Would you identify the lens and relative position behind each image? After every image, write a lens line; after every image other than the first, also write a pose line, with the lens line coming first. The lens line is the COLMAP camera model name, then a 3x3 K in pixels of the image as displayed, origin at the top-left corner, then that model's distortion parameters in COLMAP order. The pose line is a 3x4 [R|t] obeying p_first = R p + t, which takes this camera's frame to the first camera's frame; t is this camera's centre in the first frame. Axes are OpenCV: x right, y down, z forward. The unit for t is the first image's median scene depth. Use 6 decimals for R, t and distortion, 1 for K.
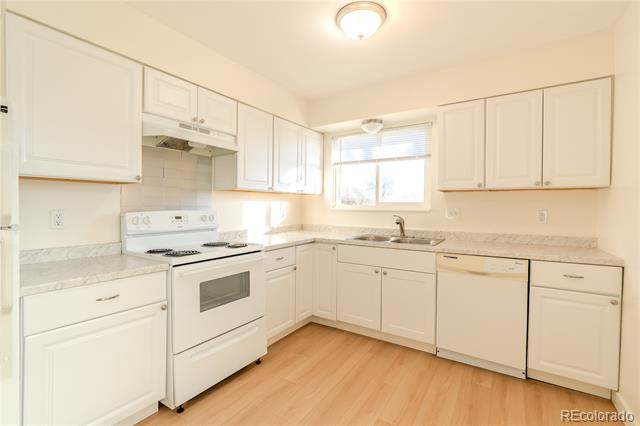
lens RADIAL K [[291.8, 0, 321.3], [0, 291.8, 210.8], [0, 0, 1]] dist [-0.003773, 0.003695]
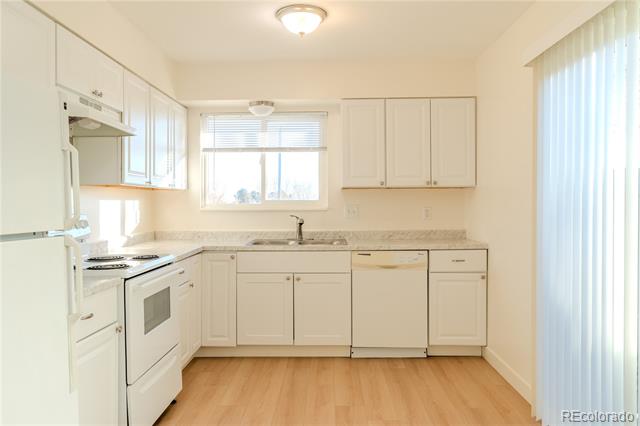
lens RADIAL K [[490.4, 0, 318.9], [0, 490.4, 211.2], [0, 0, 1]] dist [0.037531, 0.001535]
pose [[0.852751, -0.018428, 0.521992, -0.557123], [0.020338, 0.999791, 0.002071, 0.002216], [-0.521921, 0.008850, 0.852948, -0.358545]]
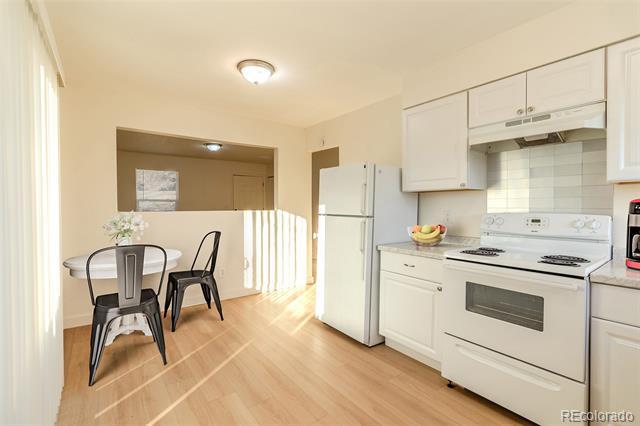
lens RADIAL K [[291.8, 0, 322.8], [0, 291.8, 213.2], [0, 0, 1]] dist [-0.003773, 0.003695]
pose [[-0.334573, 0.012245, -0.942290, 0.565257], [-0.019718, 0.999606, 0.019991, -0.005624], [0.942164, 0.025269, -0.334199, 0.664145]]
